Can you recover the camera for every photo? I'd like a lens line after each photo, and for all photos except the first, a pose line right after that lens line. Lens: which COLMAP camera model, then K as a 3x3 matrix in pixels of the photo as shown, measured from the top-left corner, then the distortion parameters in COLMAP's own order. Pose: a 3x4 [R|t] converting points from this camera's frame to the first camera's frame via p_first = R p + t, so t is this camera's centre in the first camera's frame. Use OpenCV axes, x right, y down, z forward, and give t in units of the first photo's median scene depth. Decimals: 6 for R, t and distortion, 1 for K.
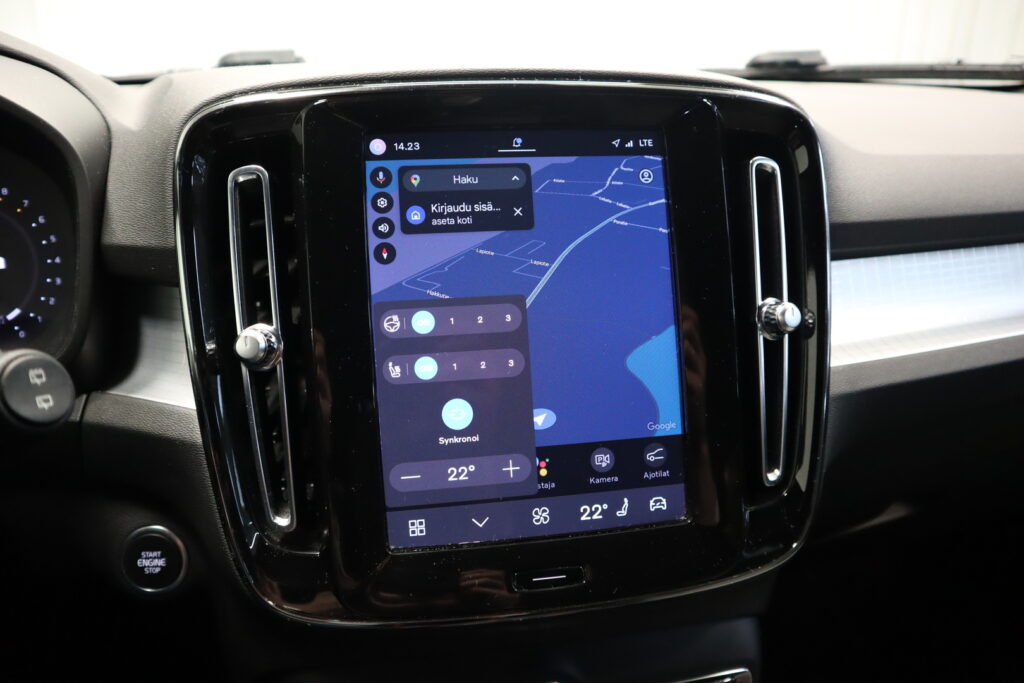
lens RADIAL K [[711.6, 0, 517.0], [0, 711.6, 340.0], [0, 0, 1]] dist [-0.109247, 0.066072]
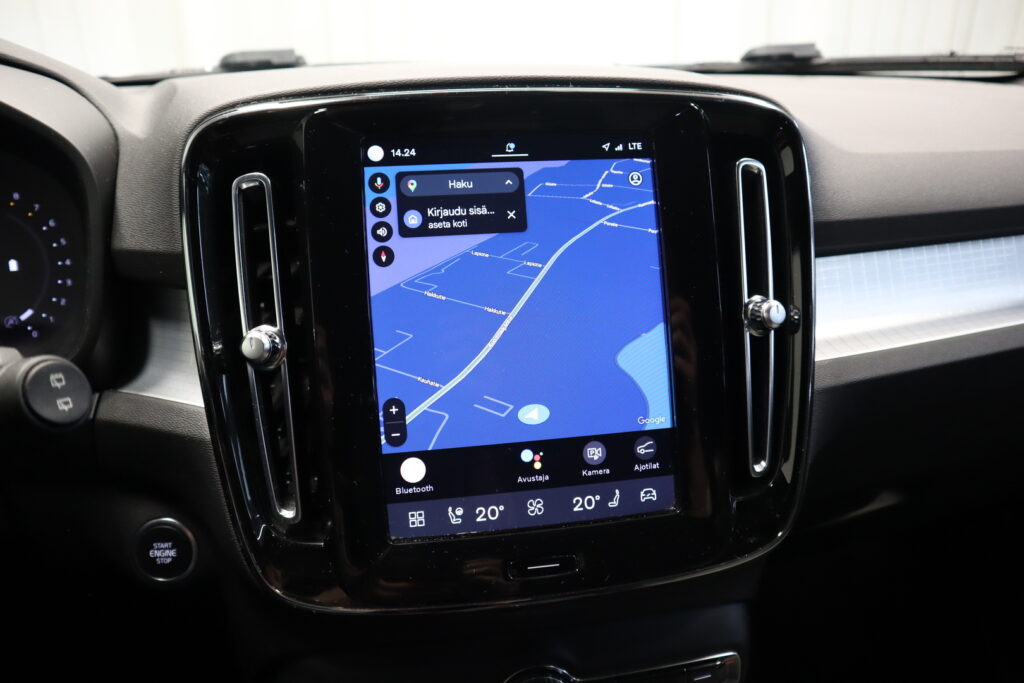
lens RADIAL K [[711.6, 0, 514.2], [0, 711.6, 336.4], [0, 0, 1]] dist [-0.109247, 0.066072]
pose [[0.999953, -0.006876, -0.006850, 0.011132], [0.006958, 0.999904, 0.012015, -0.014971], [0.006767, -0.012062, 0.999904, -0.038666]]
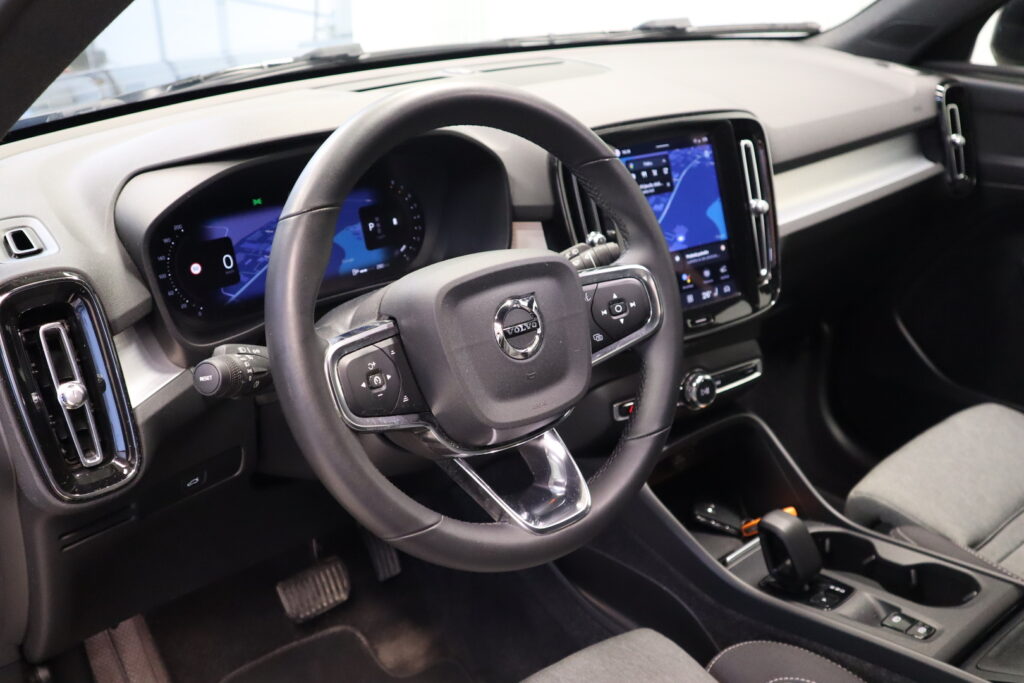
lens RADIAL K [[963.7, 0, 507.6], [0, 963.7, 312.9], [0, 0, 1]] dist [-0.024540, 0.000000]
pose [[0.922441, -0.147130, 0.357008, -1.694217], [0.120931, 0.988127, 0.094764, -0.092671], [-0.366712, -0.044241, 0.929282, -1.811795]]
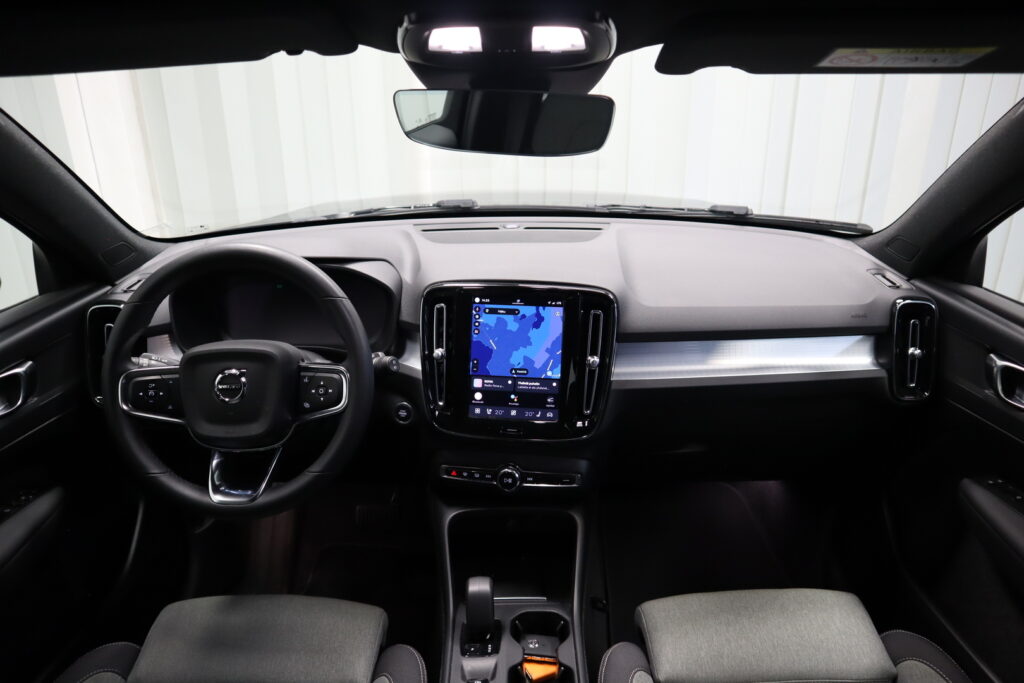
lens RADIAL K [[711.6, 0, 505.8], [0, 711.6, 339.8], [0, 0, 1]] dist [-0.109247, 0.066072]
pose [[0.956503, 0.108109, -0.270950, 0.859109], [-0.093978, 0.993474, 0.064637, -0.306118], [0.276170, -0.036362, 0.960421, -2.204937]]
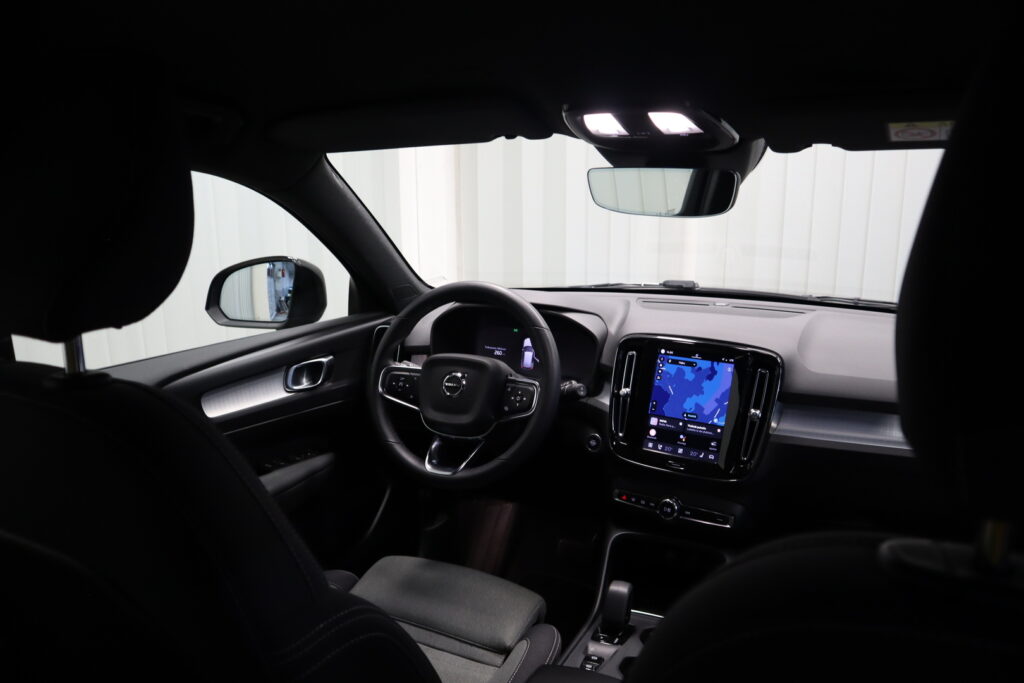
lens RADIAL K [[711.6, 0, 514.9], [0, 711.6, 340.6], [0, 0, 1]] dist [-0.109247, 0.066072]
pose [[0.754815, 0.149666, -0.638635, 1.680657], [-0.220347, 0.974898, -0.031962, -0.016387], [0.617821, 0.164846, 0.768845, -2.558348]]
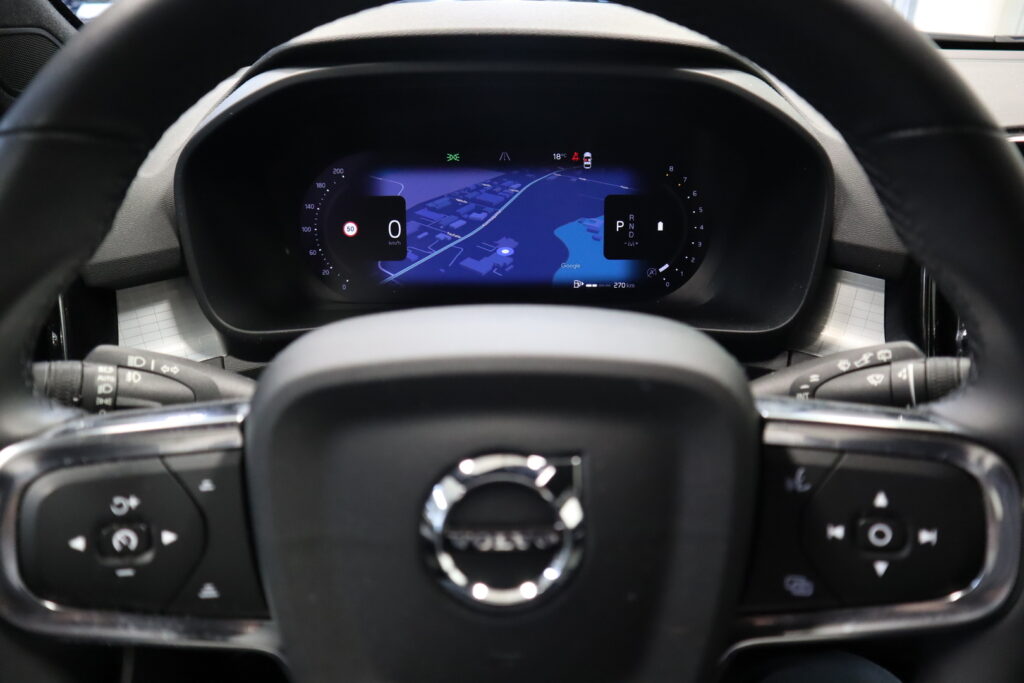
lens RADIAL K [[711.6, 0, 521.2], [0, 711.6, 340.2], [0, 0, 1]] dist [-0.109247, 0.066072]
pose [[0.962386, 0.128471, -0.239391, -0.782831], [-0.093670, 0.984008, 0.151506, -0.094231], [0.255027, -0.123383, 0.959030, -0.388108]]
